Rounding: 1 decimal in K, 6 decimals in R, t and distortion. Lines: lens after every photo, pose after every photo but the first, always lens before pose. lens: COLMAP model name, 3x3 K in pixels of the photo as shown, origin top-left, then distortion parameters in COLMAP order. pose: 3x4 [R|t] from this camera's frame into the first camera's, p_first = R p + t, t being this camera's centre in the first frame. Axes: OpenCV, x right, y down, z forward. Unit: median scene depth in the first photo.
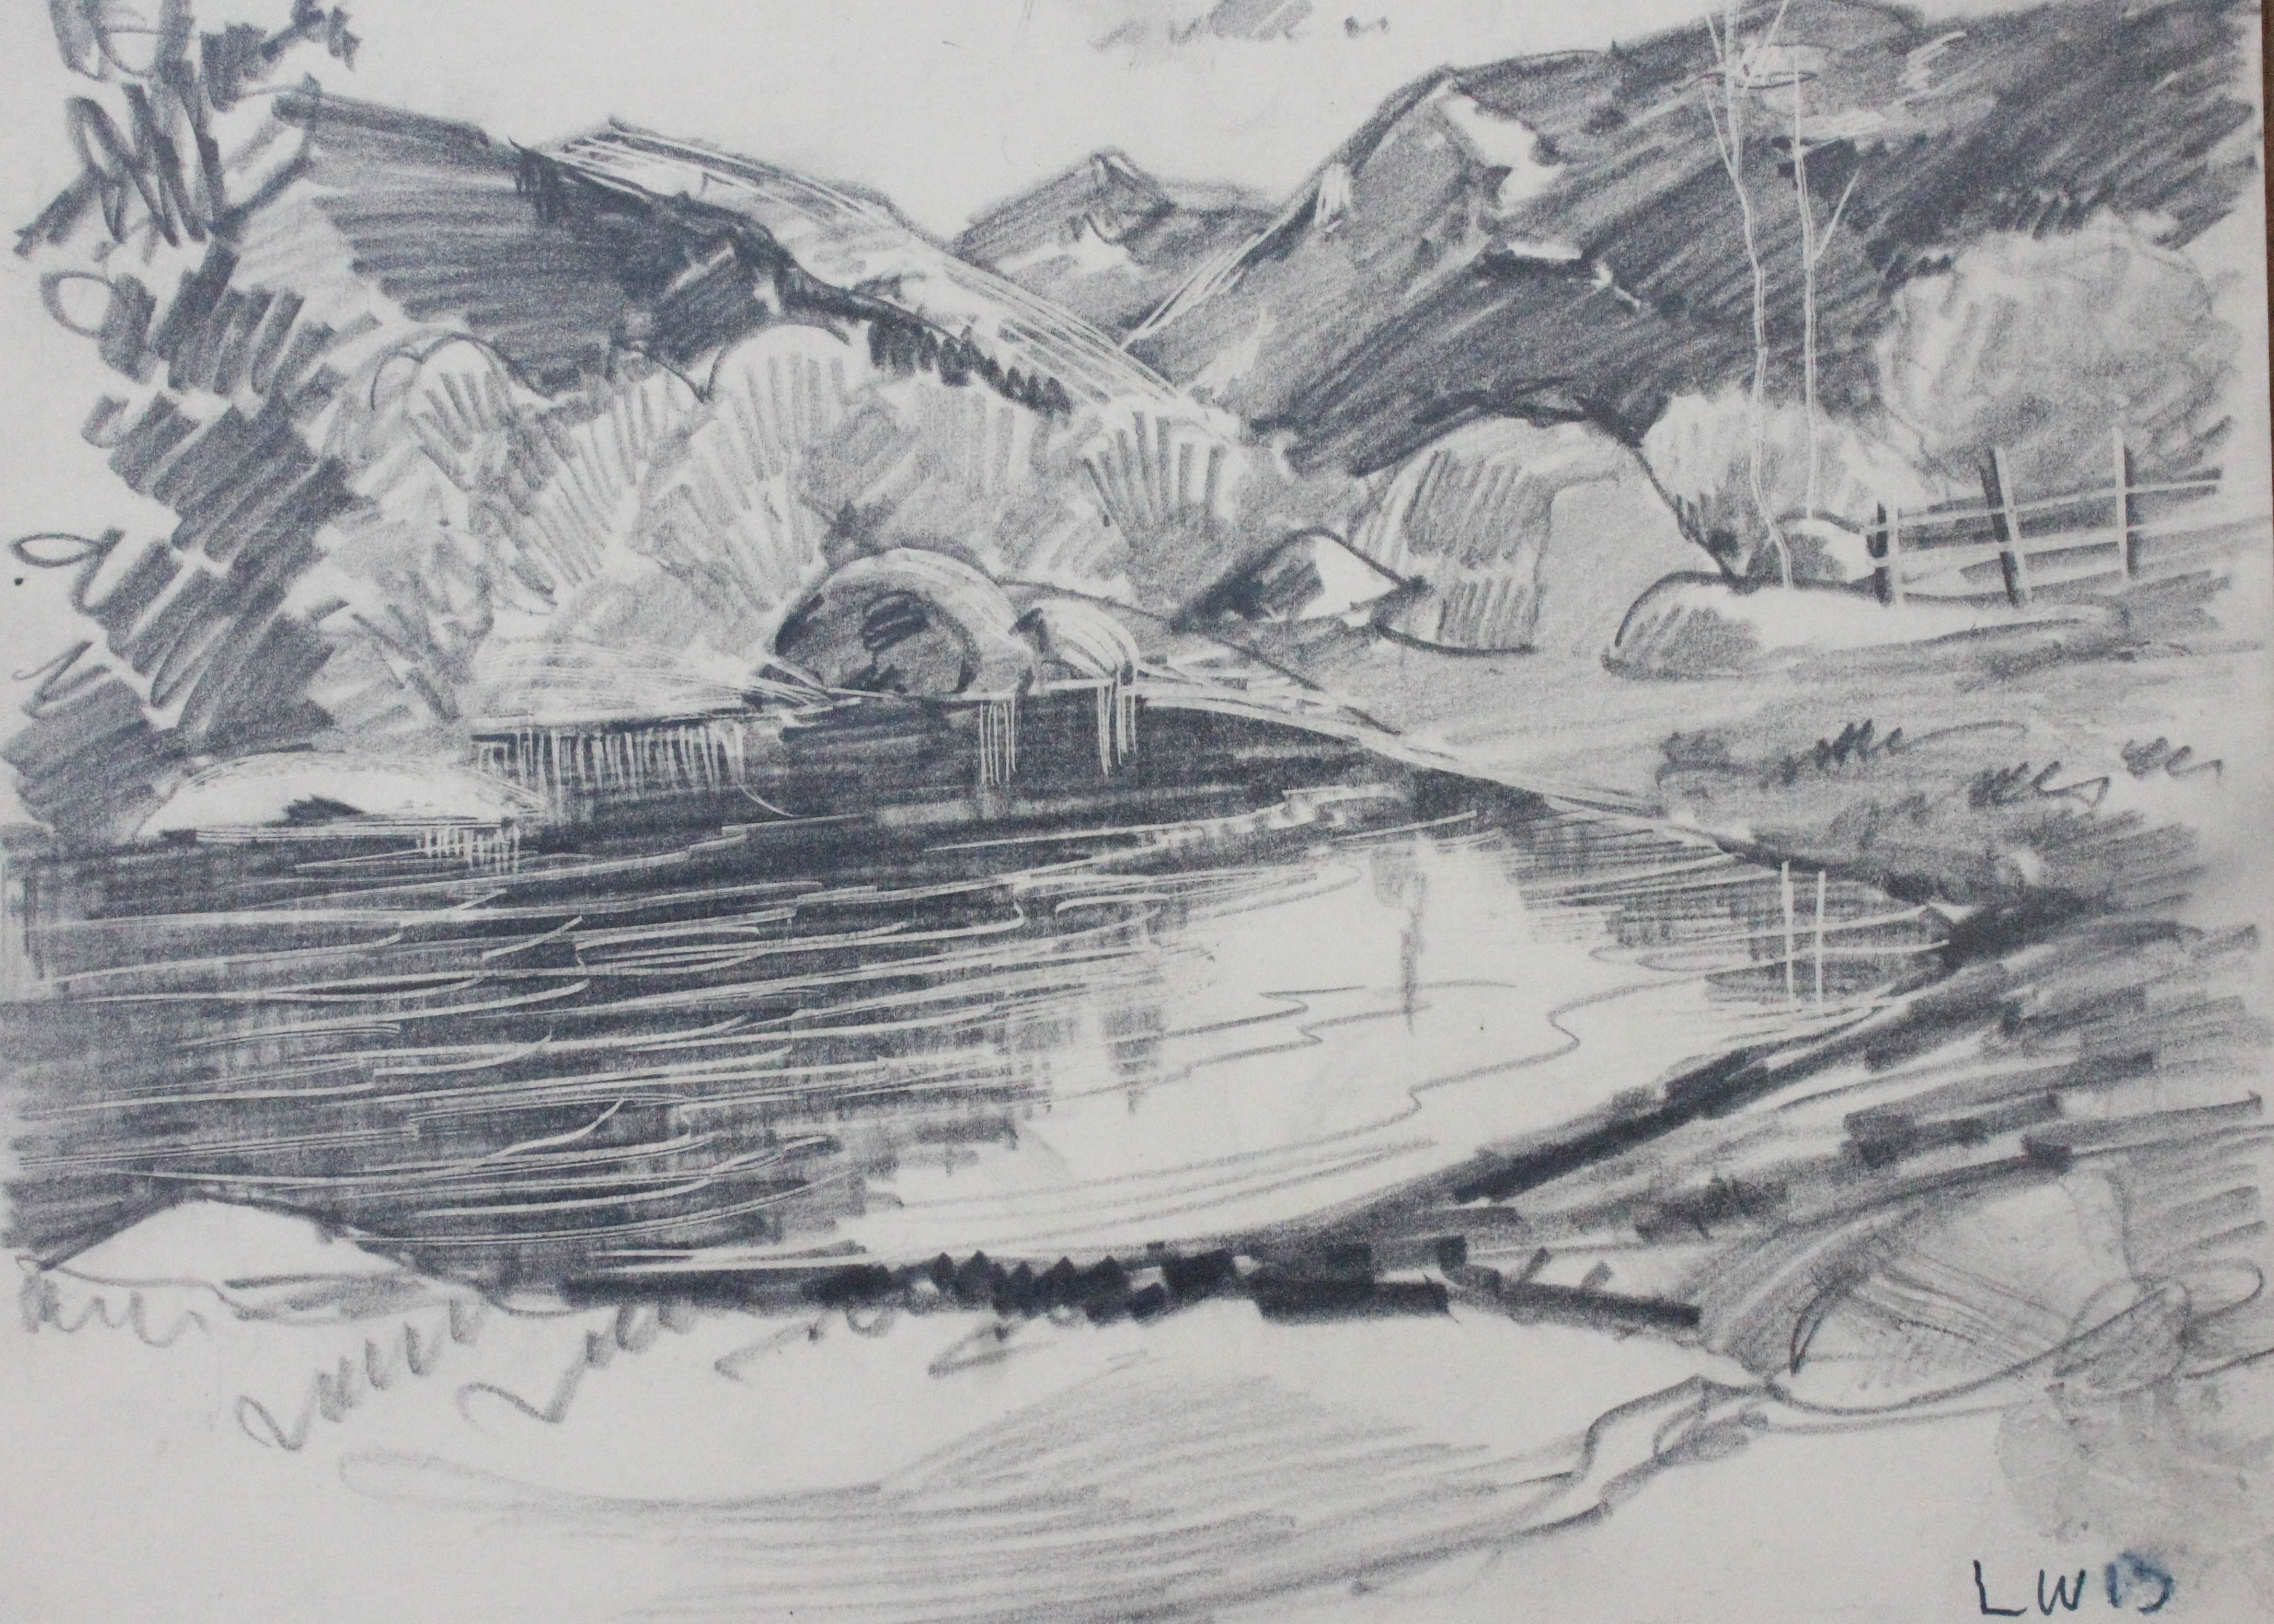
lens RADIAL K [[2339.6, 0, 1138.1], [0, 2339.6, 810.6], [0, 0, 1]] dist [-0.006812, 0.000000]
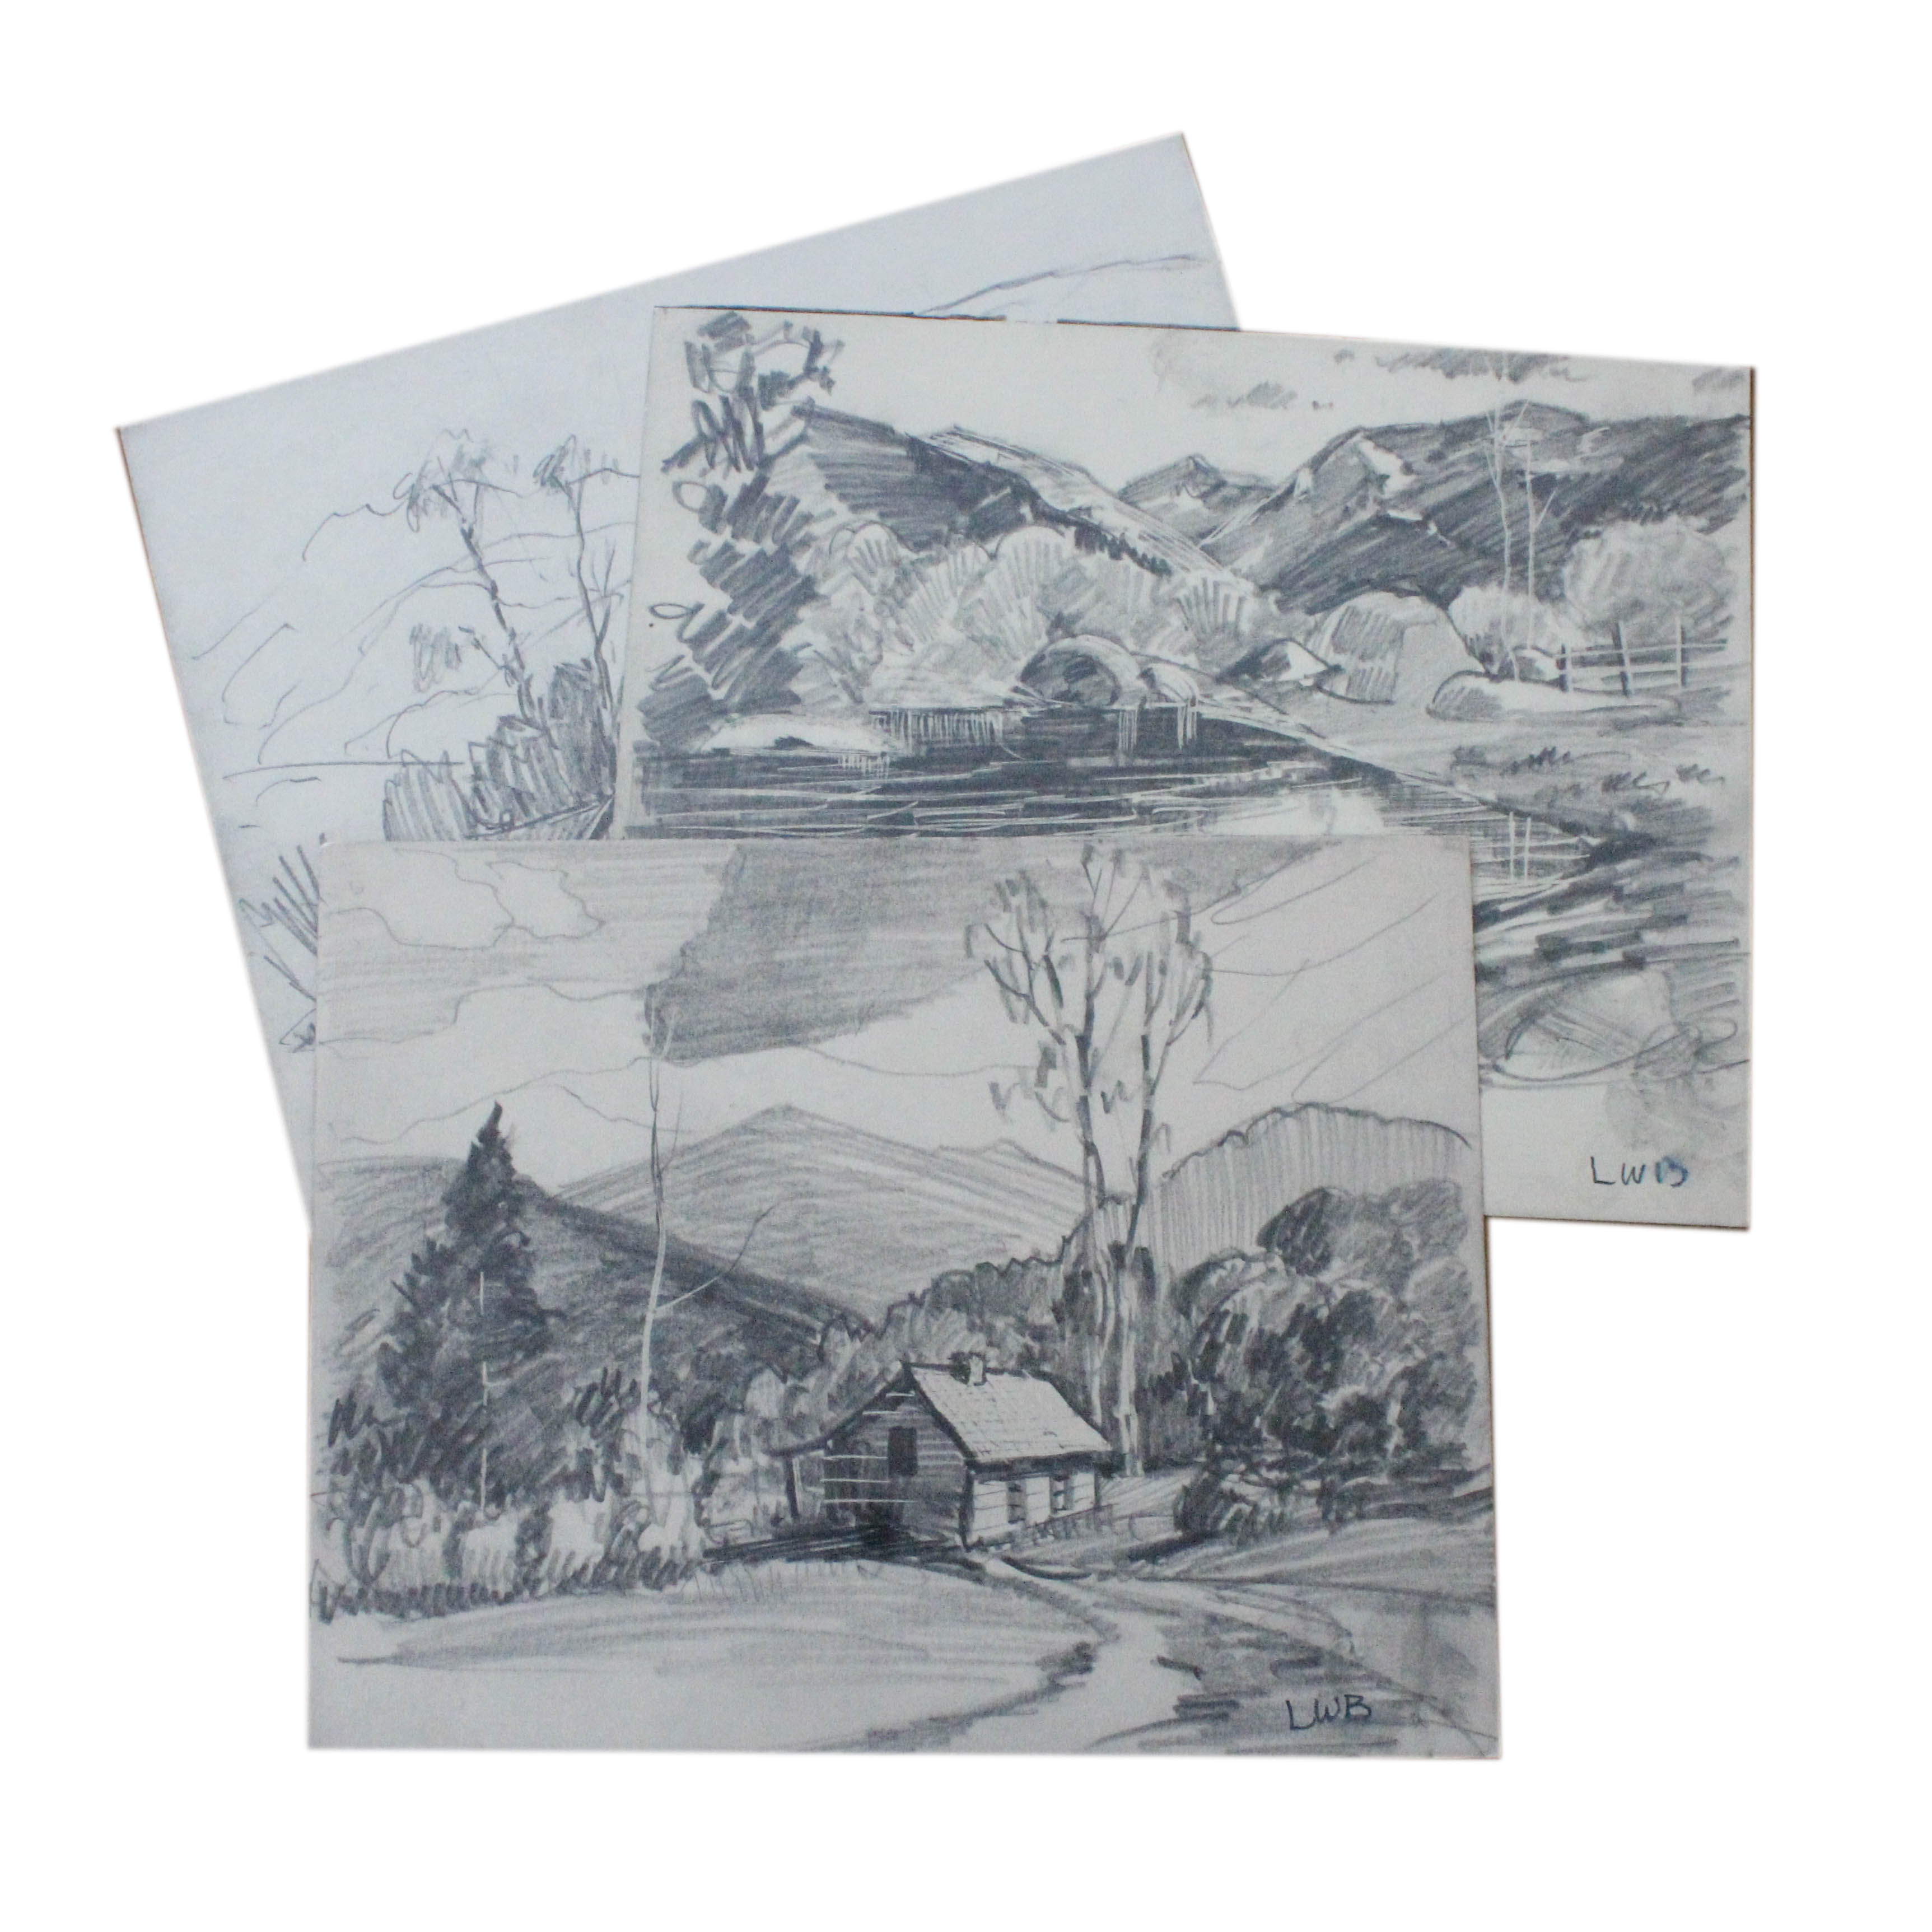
lens RADIAL K [[2110.2, 0, 966.8], [0, 2110.2, 966.1], [0, 0, 1]] dist [-0.068301, 0.000000]
pose [[0.990424, 0.059599, -0.124534, 0.042810], [-0.036199, 0.982568, 0.182346, -0.161405], [0.133231, -0.176092, 0.975316, -0.865166]]
